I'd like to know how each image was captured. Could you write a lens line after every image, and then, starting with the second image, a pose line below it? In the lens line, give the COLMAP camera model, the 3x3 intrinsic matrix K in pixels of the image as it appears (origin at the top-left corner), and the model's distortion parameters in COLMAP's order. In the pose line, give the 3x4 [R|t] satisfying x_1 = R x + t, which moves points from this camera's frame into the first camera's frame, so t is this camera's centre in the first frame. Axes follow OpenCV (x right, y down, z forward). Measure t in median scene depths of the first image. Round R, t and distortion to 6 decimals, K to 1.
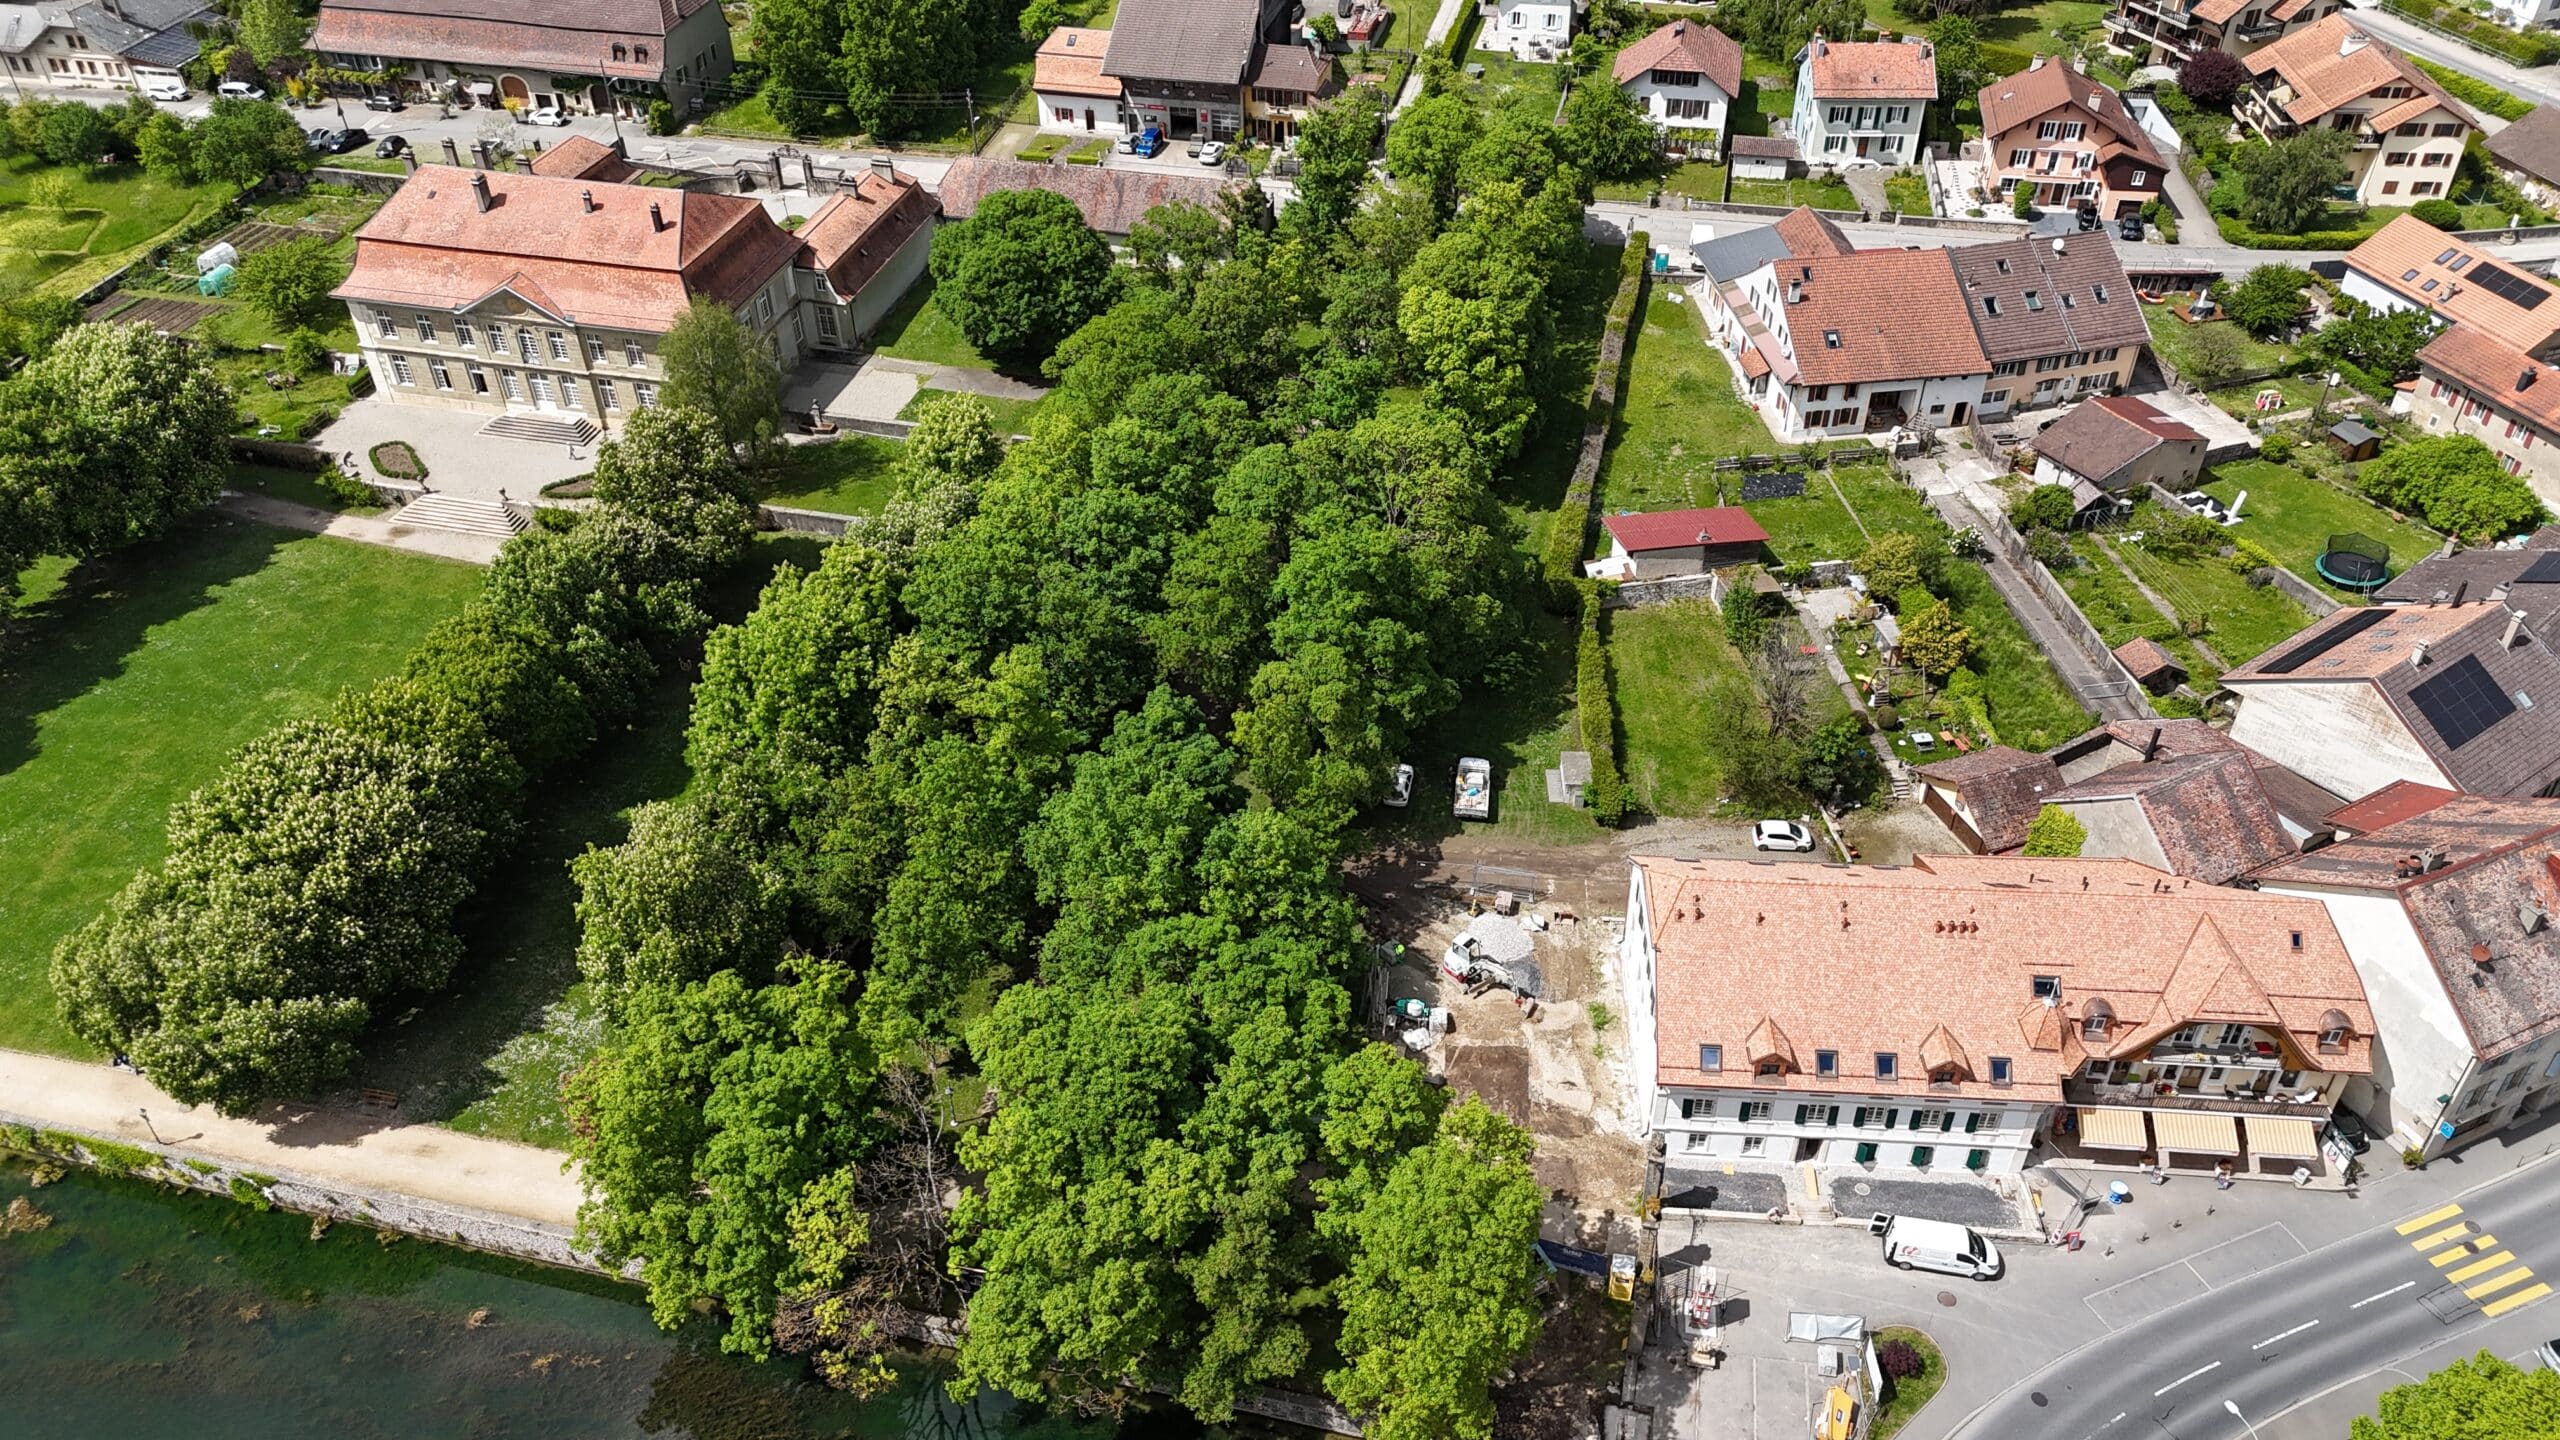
lens RADIAL K [[1926.8, 0, 1280.0], [0, 1926.8, 720.0], [0, 0, 1]] dist [0.053129, -0.010065]
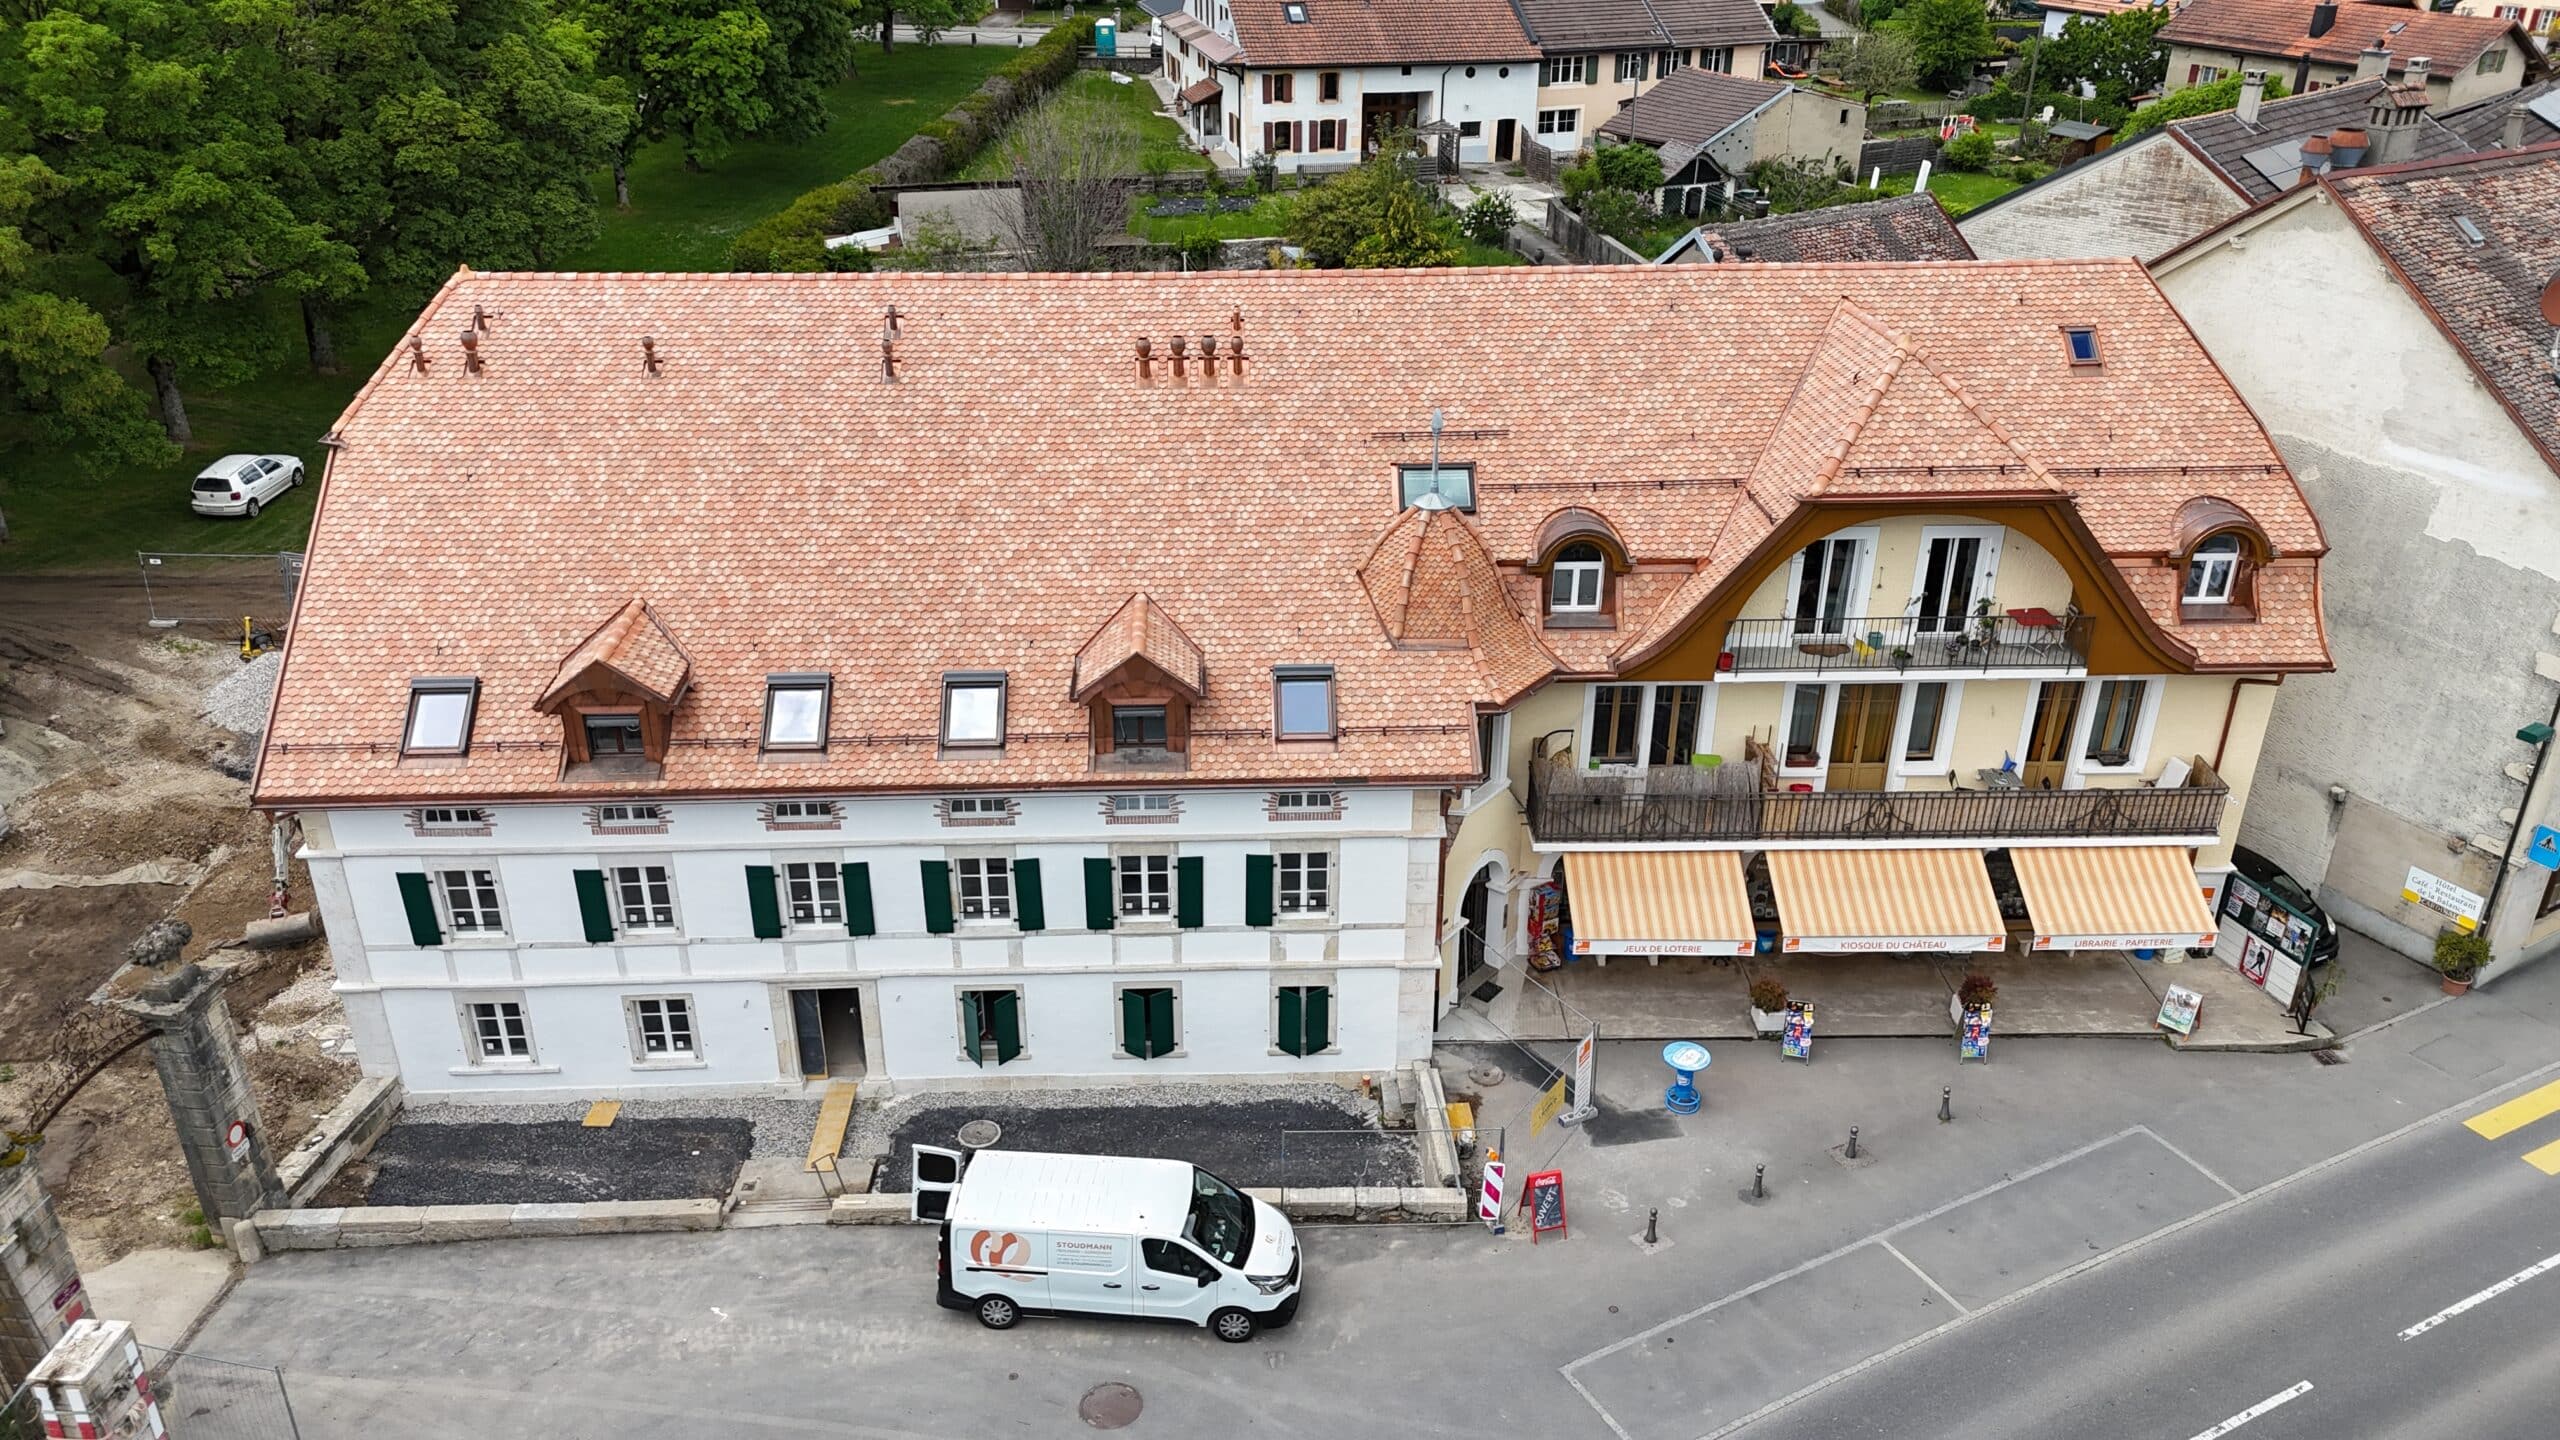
lens RADIAL K [[1926.8, 0, 1280.0], [0, 1926.8, 720.0], [0, 0, 1]] dist [0.053129, -0.010065]
pose [[0.994634, -0.037145, 0.096558, 0.331422], [0.055378, 0.979509, -0.193635, 0.245742], [-0.087387, 0.197943, 0.976310, 0.668727]]
